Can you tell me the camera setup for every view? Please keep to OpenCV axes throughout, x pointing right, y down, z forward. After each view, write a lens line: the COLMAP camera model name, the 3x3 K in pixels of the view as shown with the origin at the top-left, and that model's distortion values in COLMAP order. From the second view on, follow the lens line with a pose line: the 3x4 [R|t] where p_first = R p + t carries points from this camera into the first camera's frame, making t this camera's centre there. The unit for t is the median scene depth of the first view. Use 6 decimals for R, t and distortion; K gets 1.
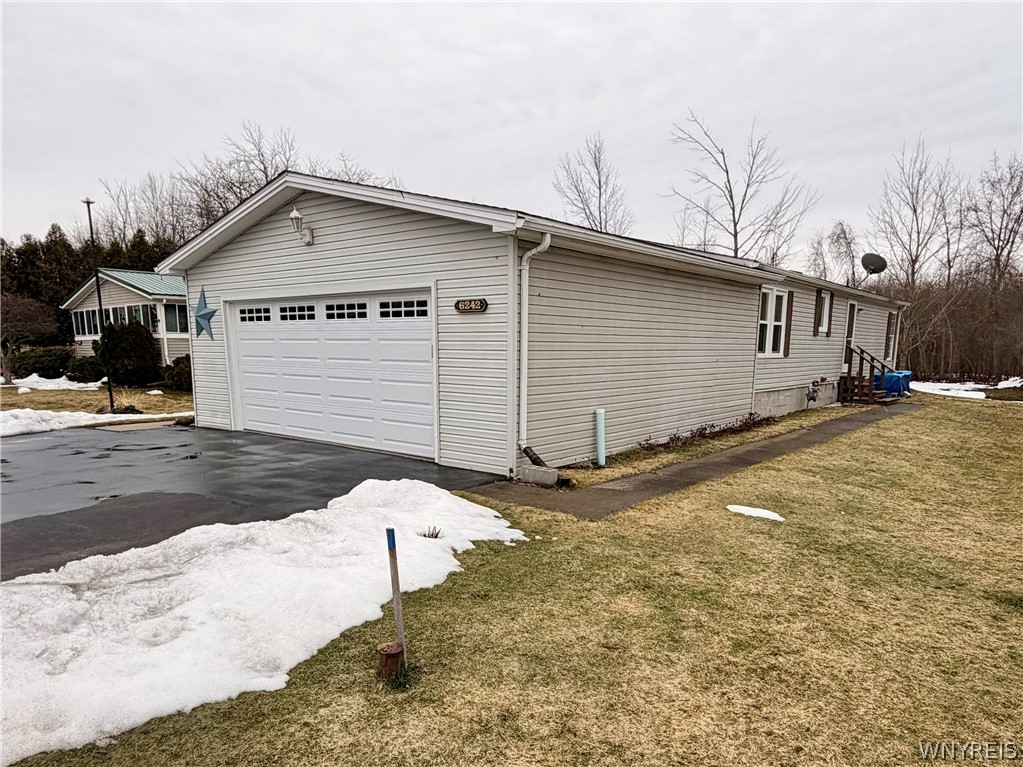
lens RADIAL K [[407.0, 0, 531.4], [0, 407.0, 408.1], [0, 0, 1]] dist [-0.000067, -0.000026]
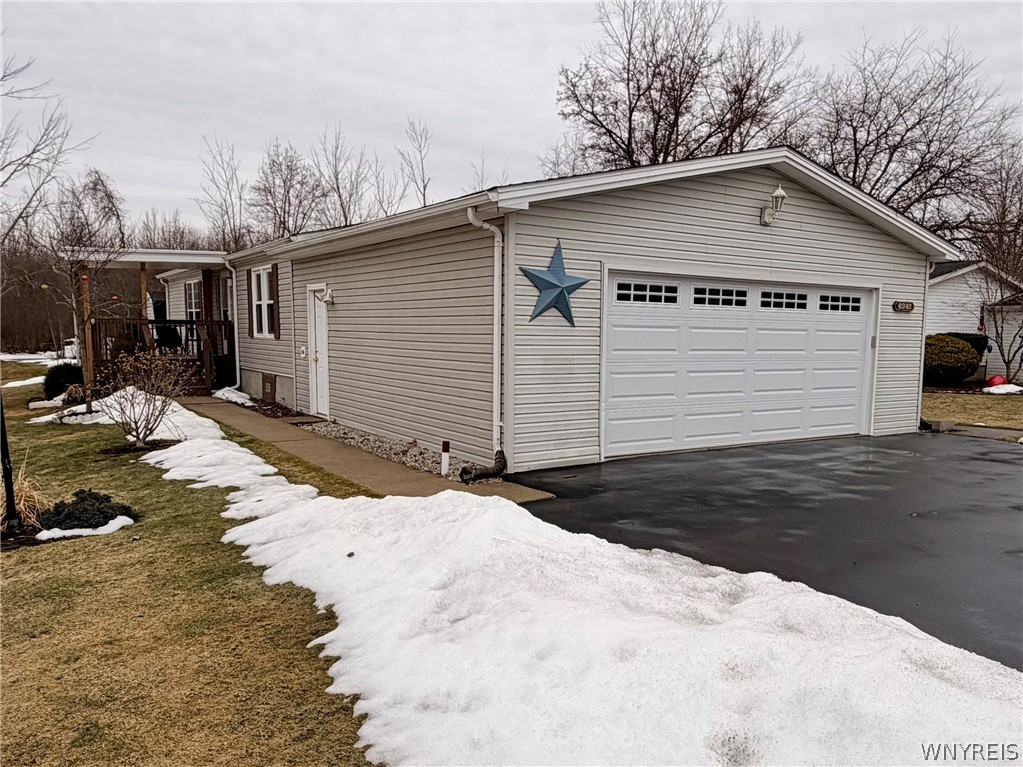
lens RADIAL K [[410.4, 0, 535.3], [0, 410.4, 368.4], [0, 0, 1]] dist [-0.000910, -0.000074]
pose [[0.715374, -0.061112, 0.696065, -1.466270], [0.095029, 0.995421, -0.010271, -0.116658], [-0.692250, 0.073494, 0.717906, 0.678919]]
